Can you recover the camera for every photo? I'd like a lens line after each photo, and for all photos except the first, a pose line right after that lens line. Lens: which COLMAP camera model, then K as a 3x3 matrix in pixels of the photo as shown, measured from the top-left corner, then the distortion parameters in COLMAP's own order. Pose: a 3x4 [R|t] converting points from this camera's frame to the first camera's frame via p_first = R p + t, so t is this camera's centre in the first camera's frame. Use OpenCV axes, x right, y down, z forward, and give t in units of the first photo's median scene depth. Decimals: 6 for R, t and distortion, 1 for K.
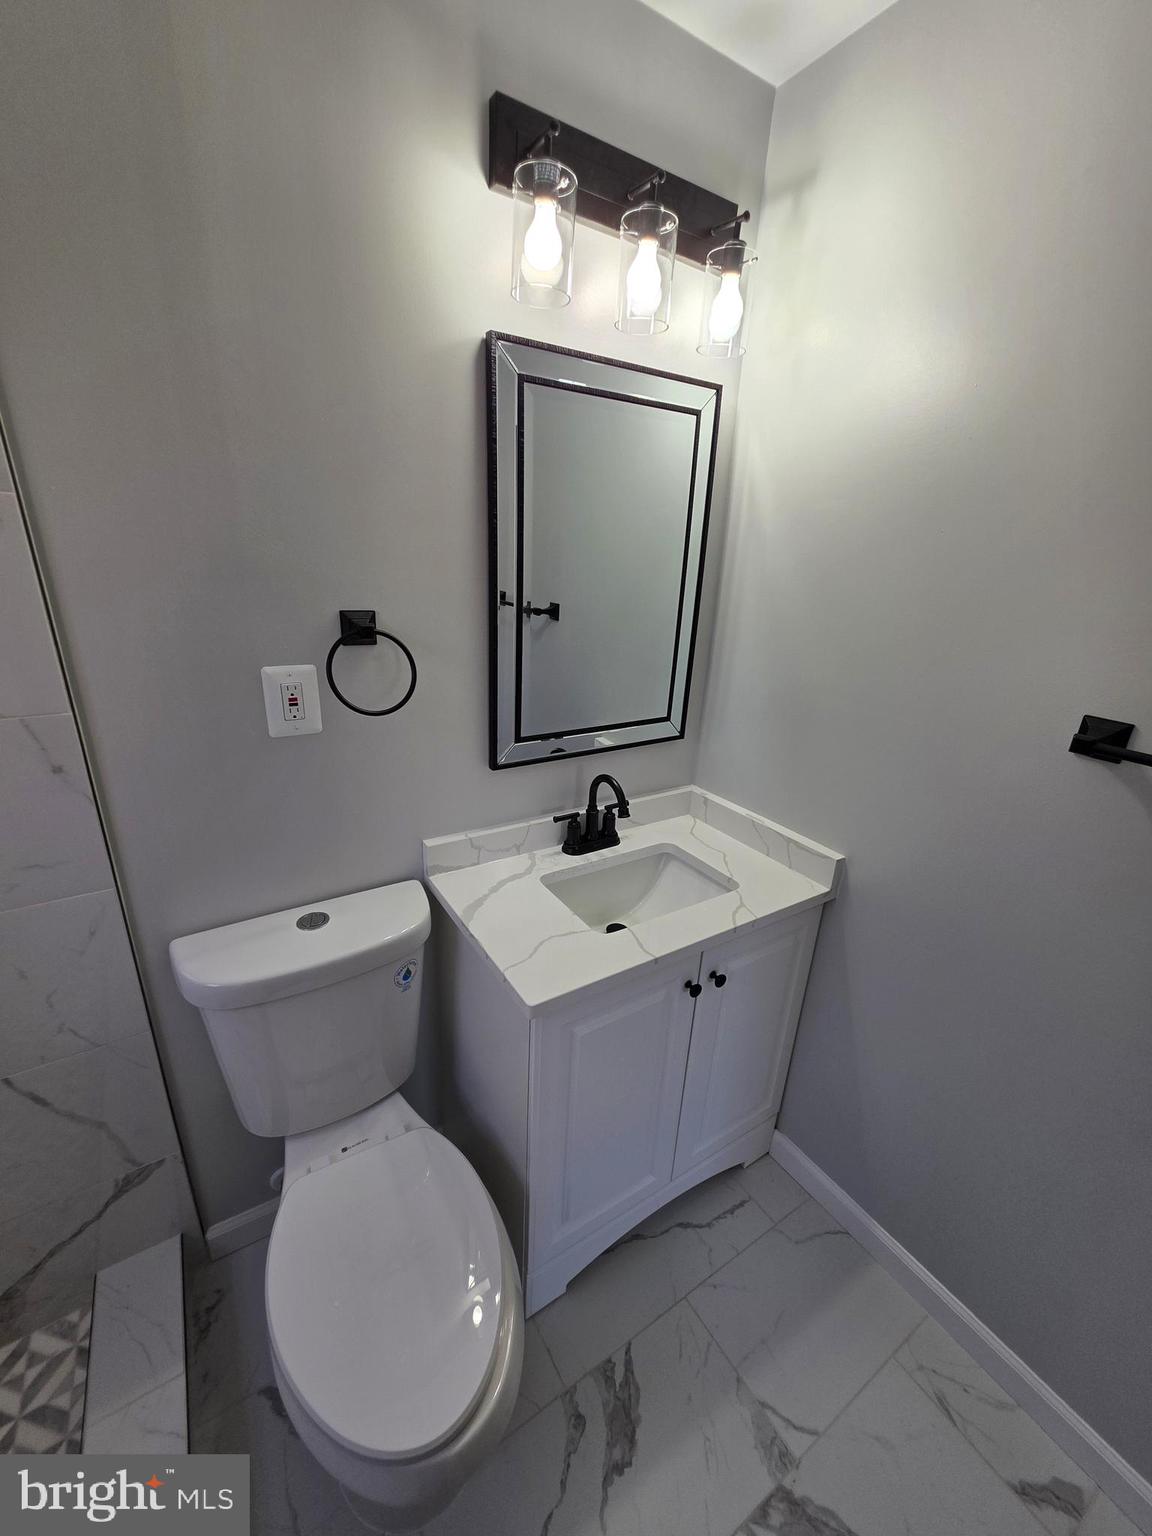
lens RADIAL K [[612.8, 0, 575.5], [0, 612.8, 769.7], [0, 0, 1]] dist [0.001120, -0.000009]
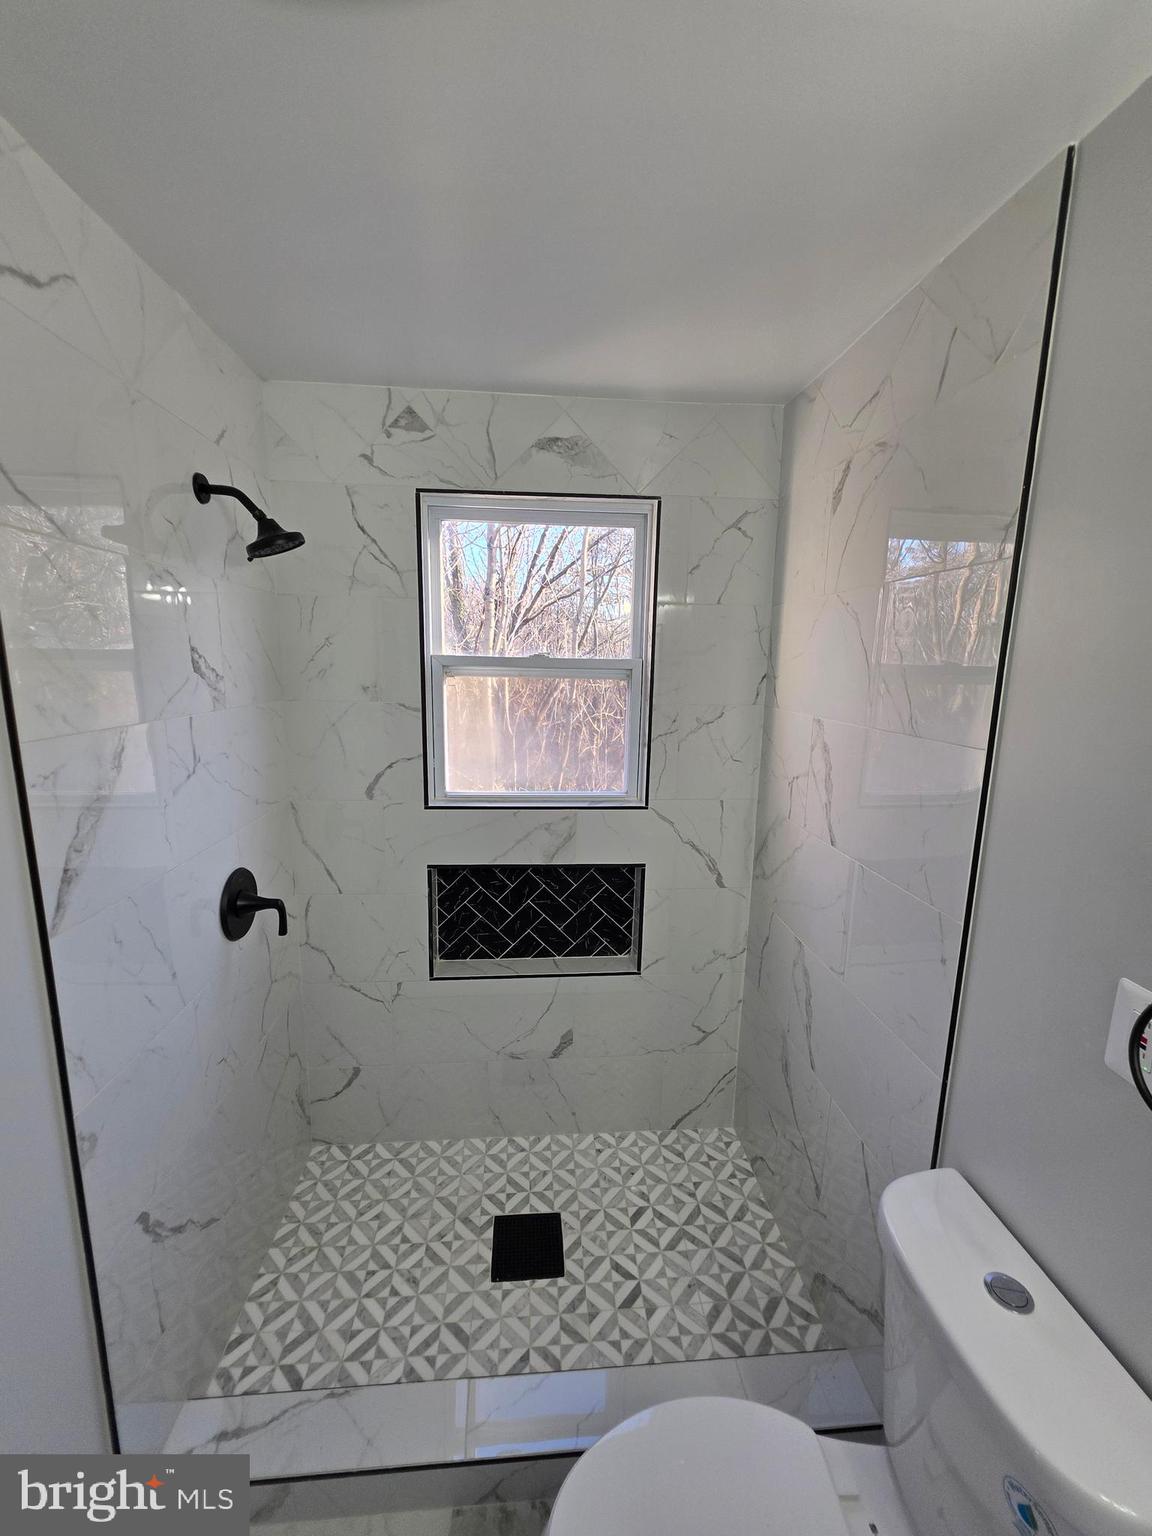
lens RADIAL K [[612.8, 0, 571.9], [0, 612.8, 767.1], [0, 0, 1]] dist [0.001120, -0.000009]
pose [[-0.472076, 0.105622, -0.875207, 0.399430], [-0.334971, 0.896841, 0.288912, -0.358982], [0.815438, 0.429558, -0.387997, 0.584513]]
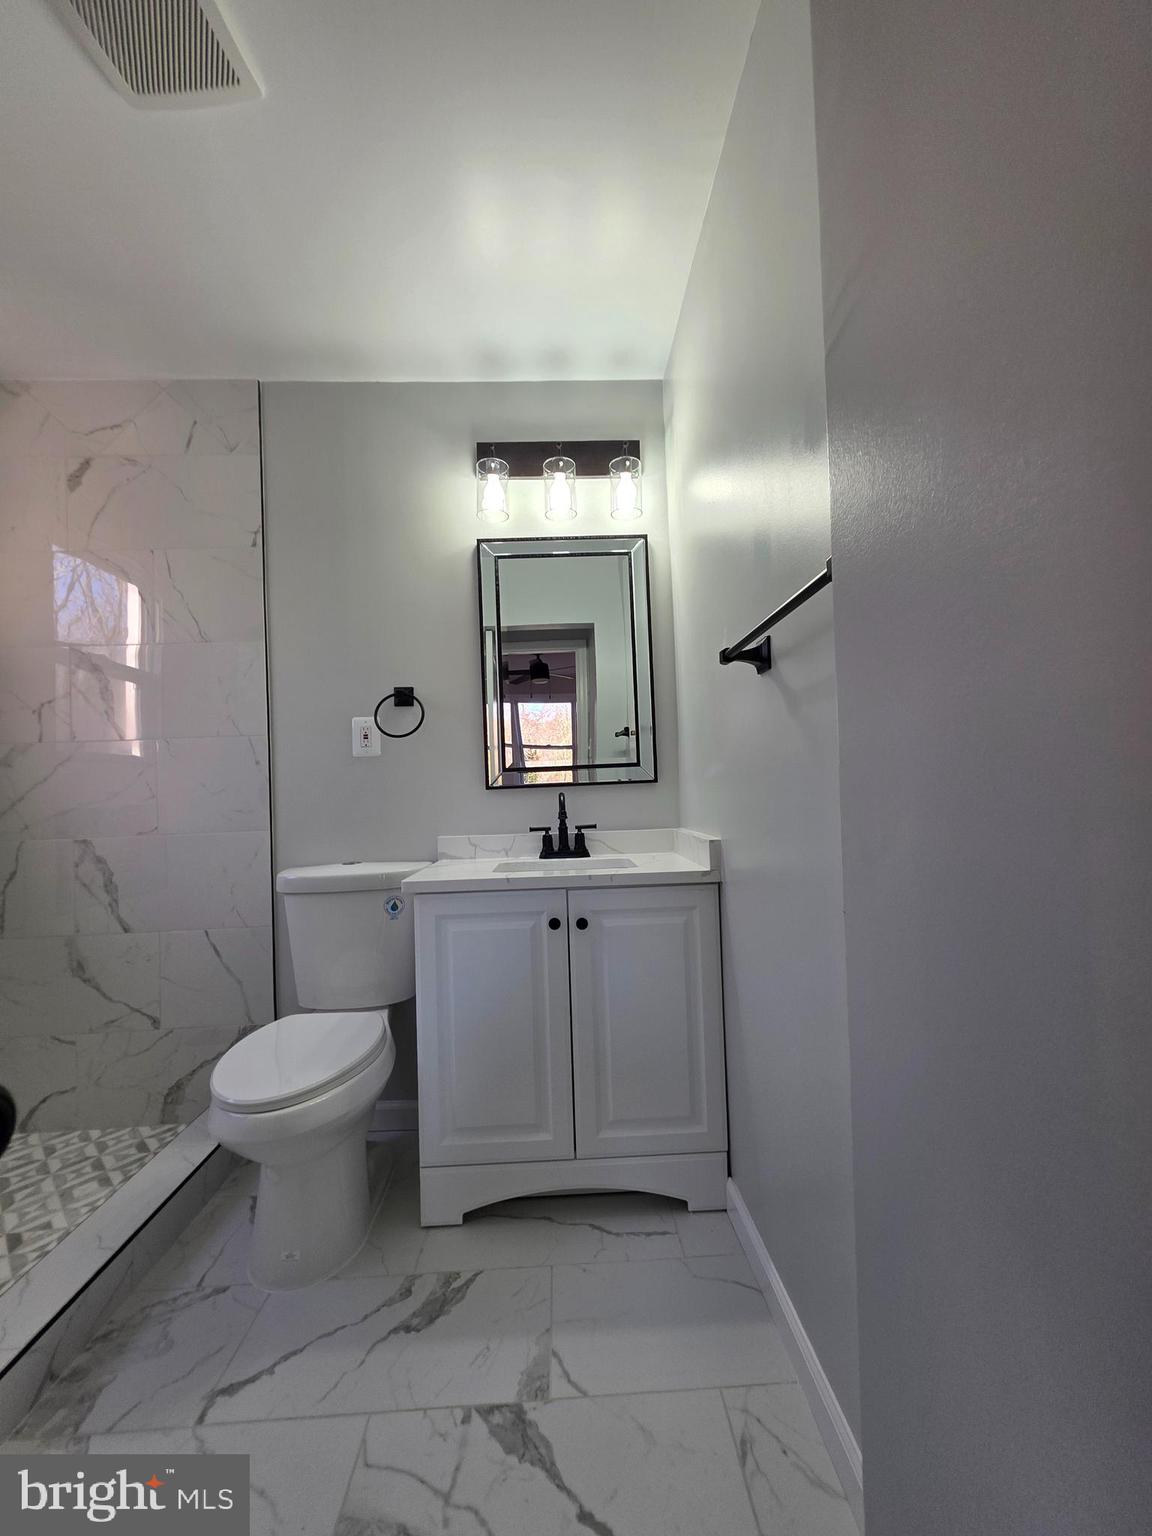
lens RADIAL K [[612.8, 0, 575.3], [0, 612.8, 771.8], [0, 0, 1]] dist [0.001120, -0.000009]
pose [[0.855974, -0.091292, -0.508896, 0.933754], [-0.104714, 0.933277, -0.343553, 0.517982], [0.506304, 0.347361, 0.789301, -0.070634]]
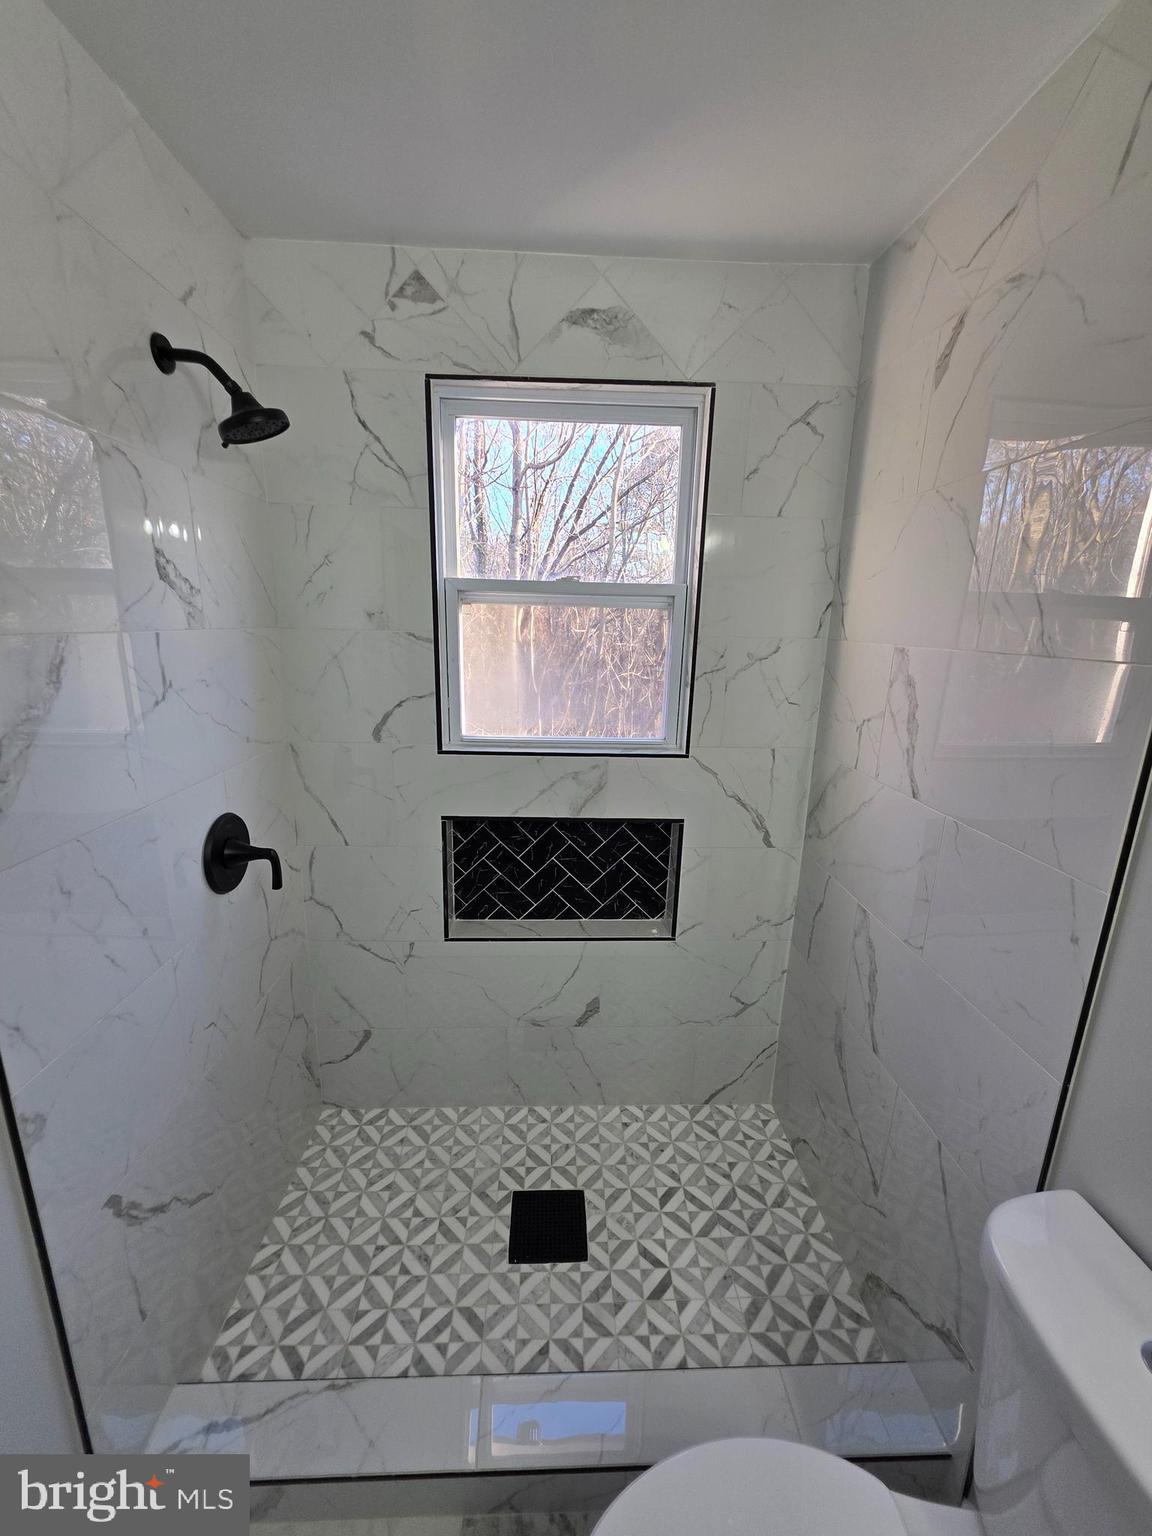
lens RADIAL K [[612.8, 0, 574.4], [0, 612.8, 770.4], [0, 0, 1]] dist [0.001120, -0.000009]
pose [[-0.505039, 0.156120, -0.848859, 0.243986], [-0.335233, 0.870805, 0.359607, -0.251376], [0.795333, 0.466182, -0.387454, 0.520112]]
